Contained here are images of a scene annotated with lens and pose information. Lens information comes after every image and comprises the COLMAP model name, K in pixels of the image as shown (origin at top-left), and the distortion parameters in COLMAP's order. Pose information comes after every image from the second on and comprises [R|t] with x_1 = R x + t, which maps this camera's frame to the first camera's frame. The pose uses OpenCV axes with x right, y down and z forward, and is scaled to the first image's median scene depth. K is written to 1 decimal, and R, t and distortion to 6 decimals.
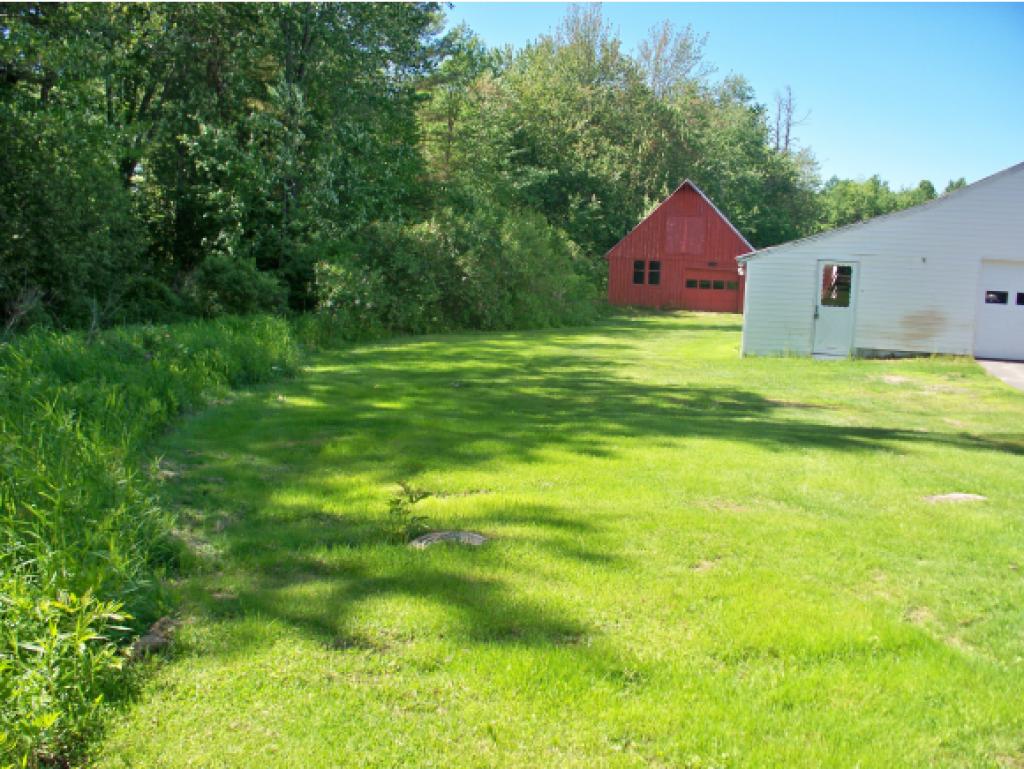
lens RADIAL K [[1038.9, 0, 512.0], [0, 1038.9, 384.5], [0, 0, 1]] dist [-0.257715, 0.000802]
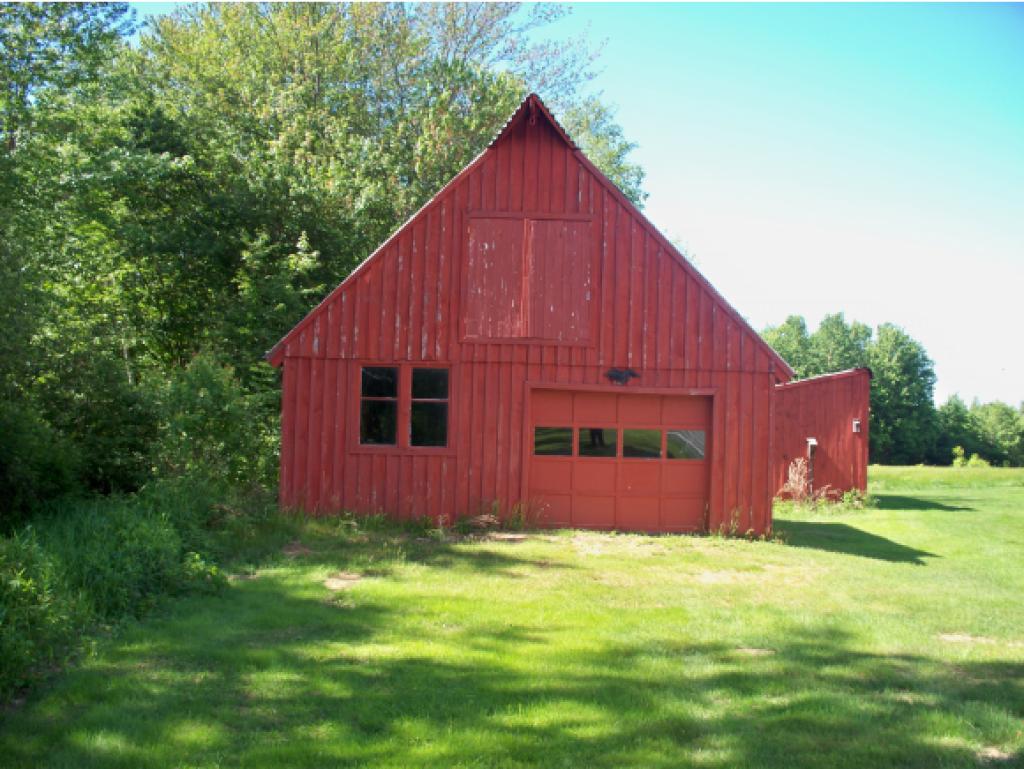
lens RADIAL K [[1038.9, 0, 512.0], [0, 1038.9, 384.5], [0, 0, 1]] dist [-0.257715, 0.000802]
pose [[0.983124, 0.011226, 0.182595, 0.098308], [0.017962, 0.987369, -0.157416, -0.060951], [-0.182056, 0.158039, 0.970505, 0.643566]]
